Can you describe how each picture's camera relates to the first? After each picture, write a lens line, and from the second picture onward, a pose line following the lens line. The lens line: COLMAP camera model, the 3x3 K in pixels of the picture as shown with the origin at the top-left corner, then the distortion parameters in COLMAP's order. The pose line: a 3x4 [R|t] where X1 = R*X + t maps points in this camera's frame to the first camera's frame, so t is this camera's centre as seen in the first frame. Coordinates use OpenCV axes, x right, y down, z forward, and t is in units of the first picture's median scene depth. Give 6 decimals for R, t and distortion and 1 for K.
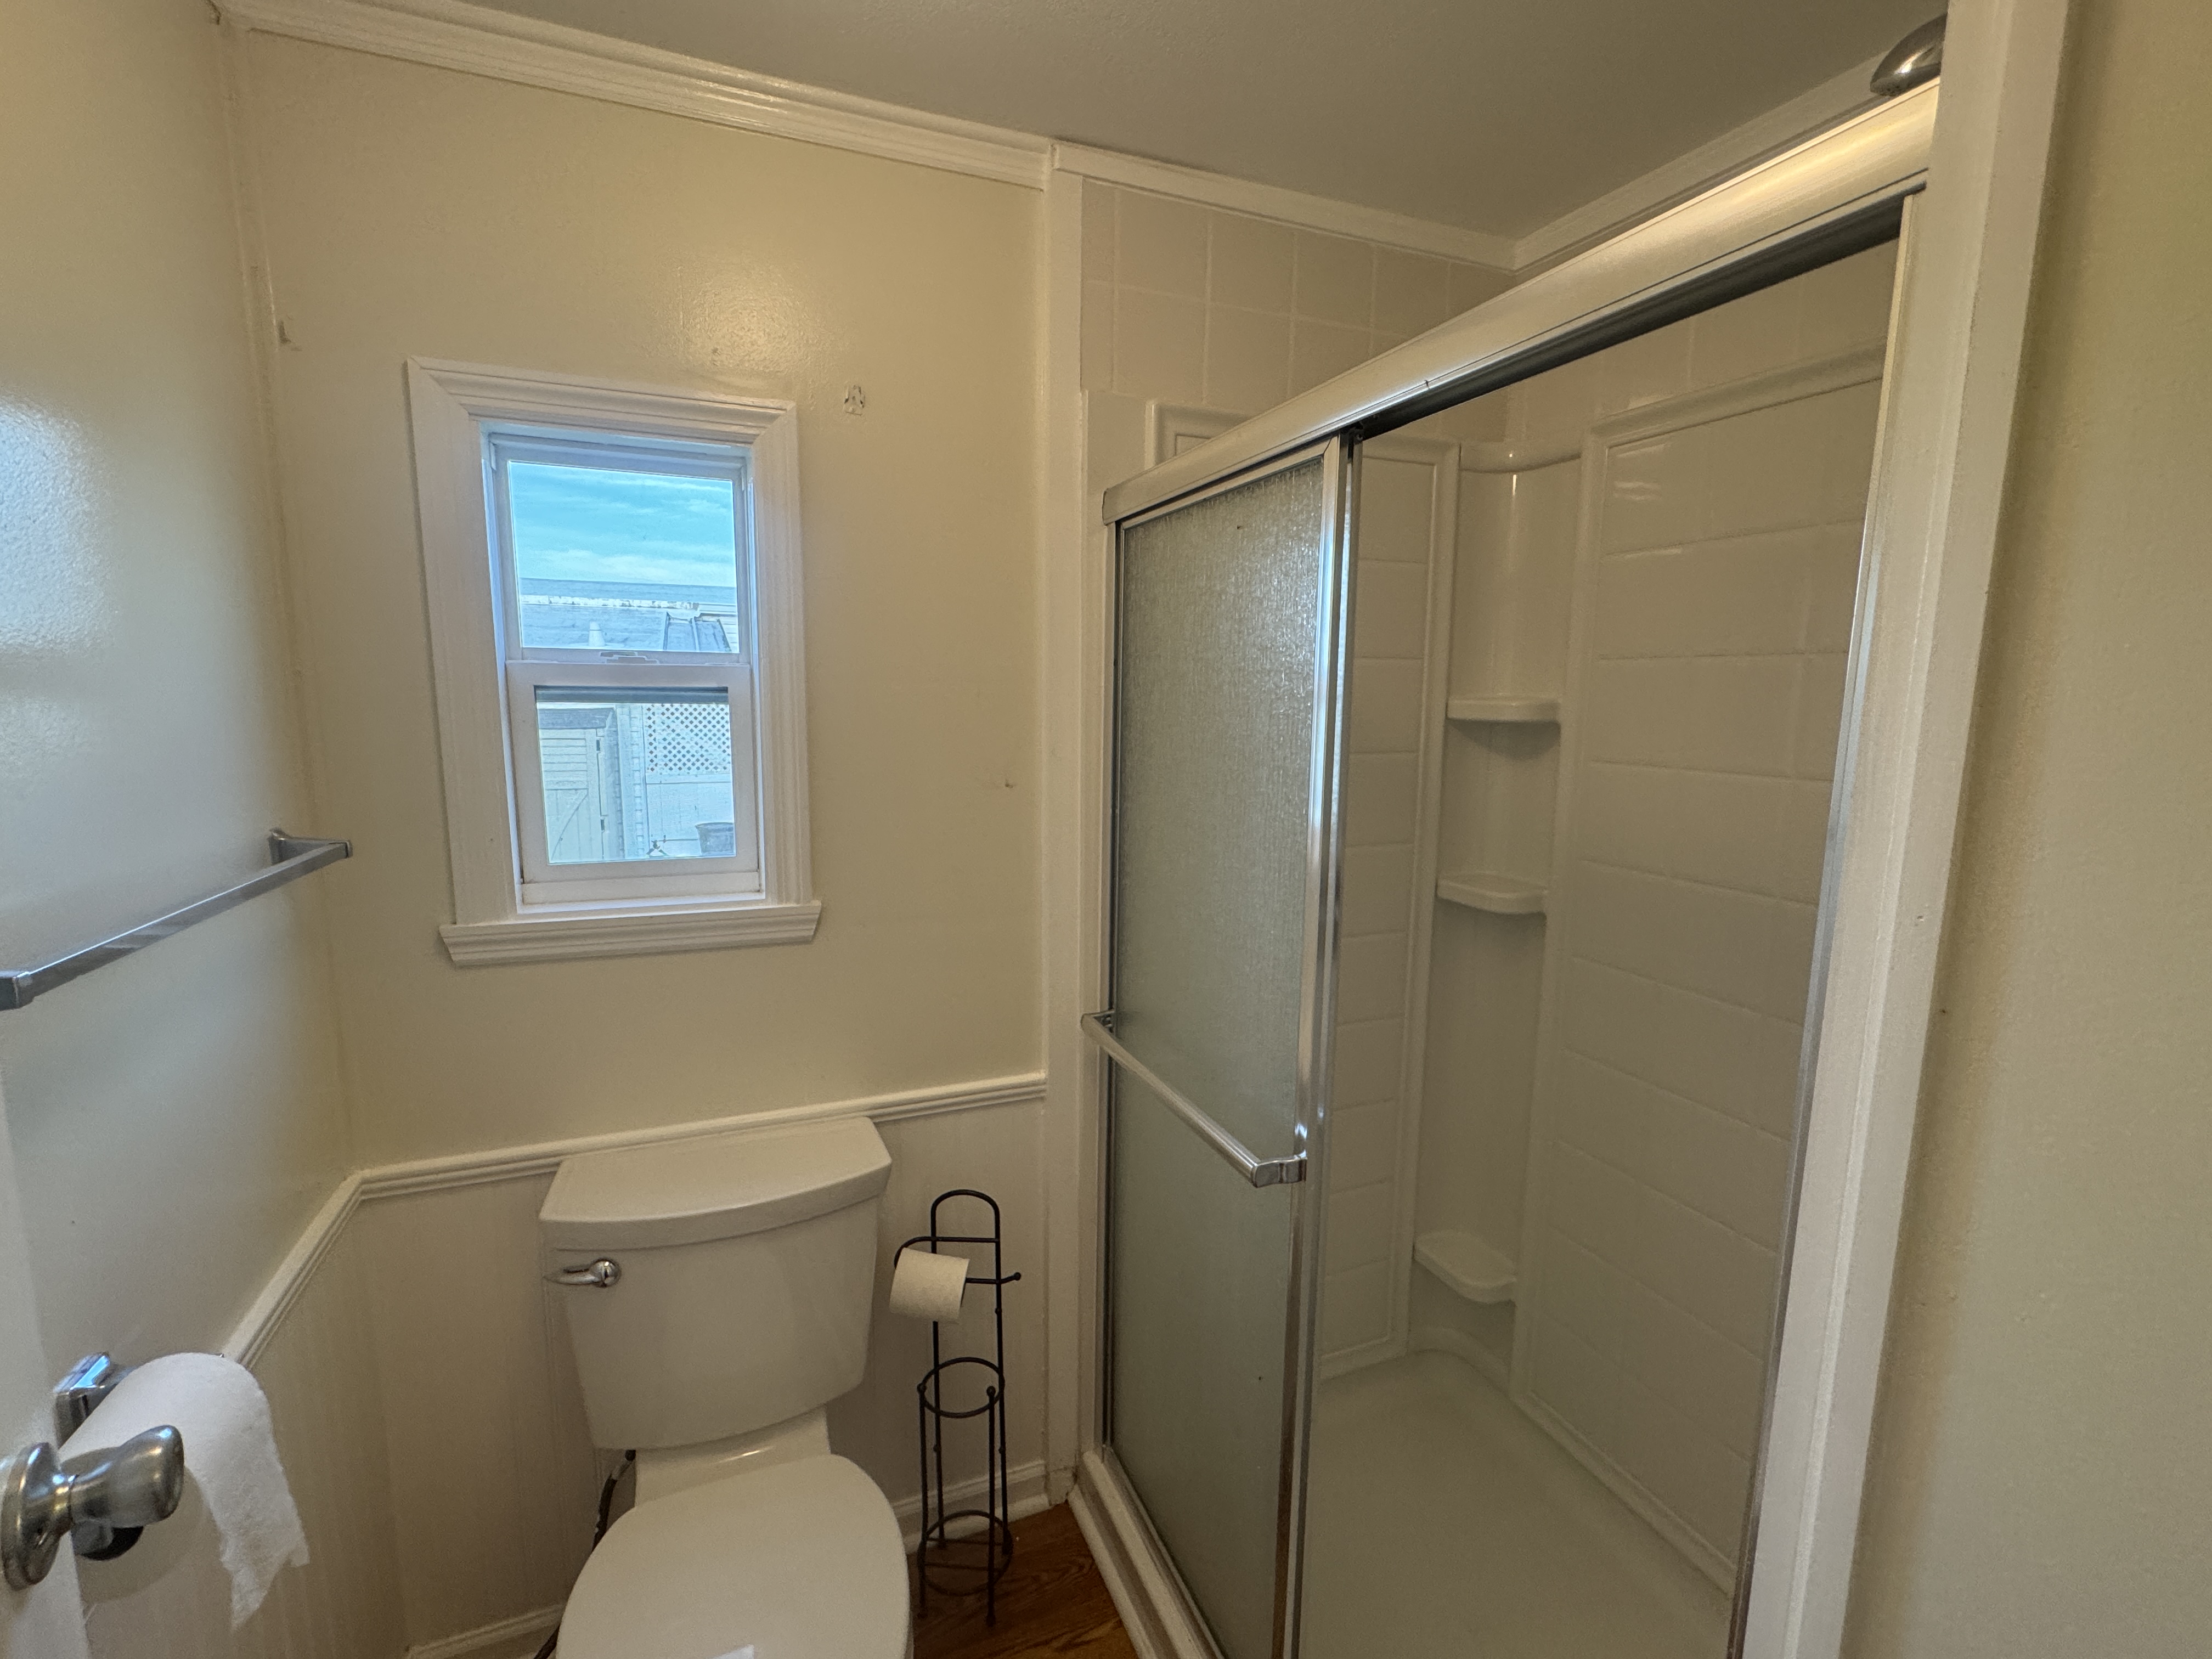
lens RADIAL K [[968.7, 0, 1098.4], [0, 968.7, 840.2], [0, 0, 1]] dist [-0.003834, 0.001291]
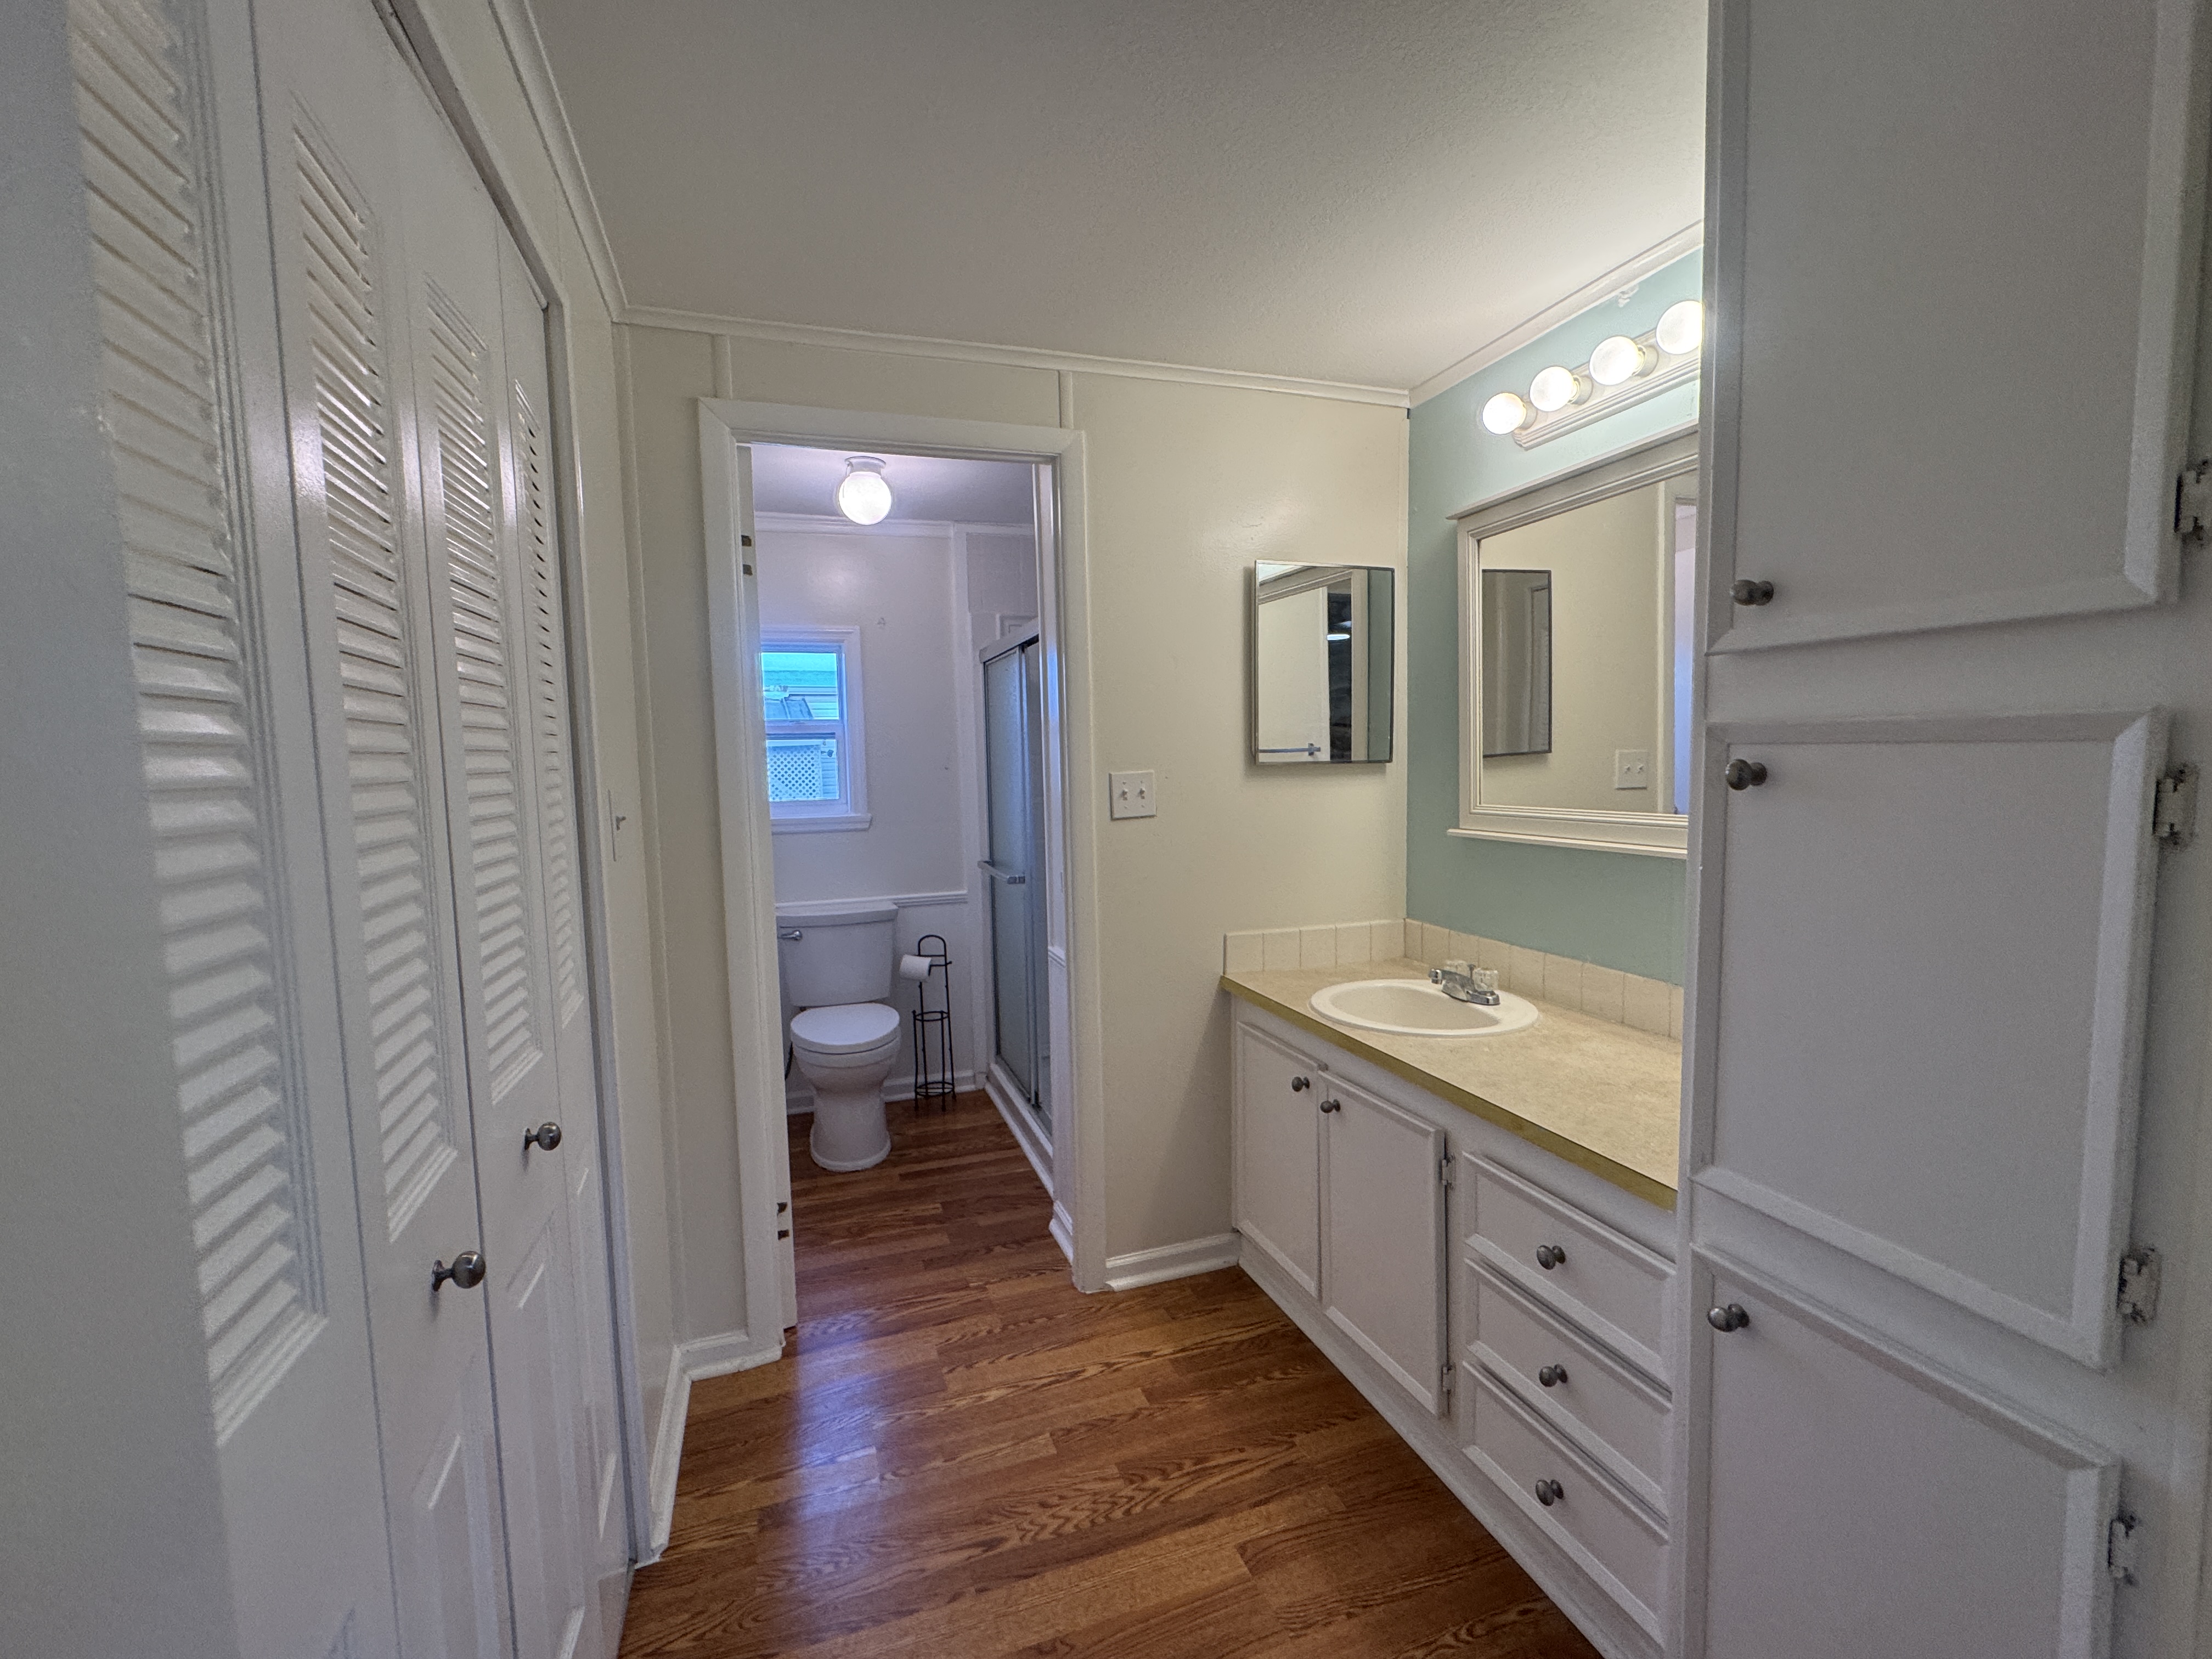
lens RADIAL K [[968.7, 0, 1098.5], [0, 968.7, 840.2], [0, 0, 1]] dist [-0.003834, 0.001291]
pose [[0.998200, -0.031102, -0.051279, 0.422916], [0.028201, 0.998011, -0.056372, 0.280140], [0.052930, 0.054825, 0.997092, -1.451780]]
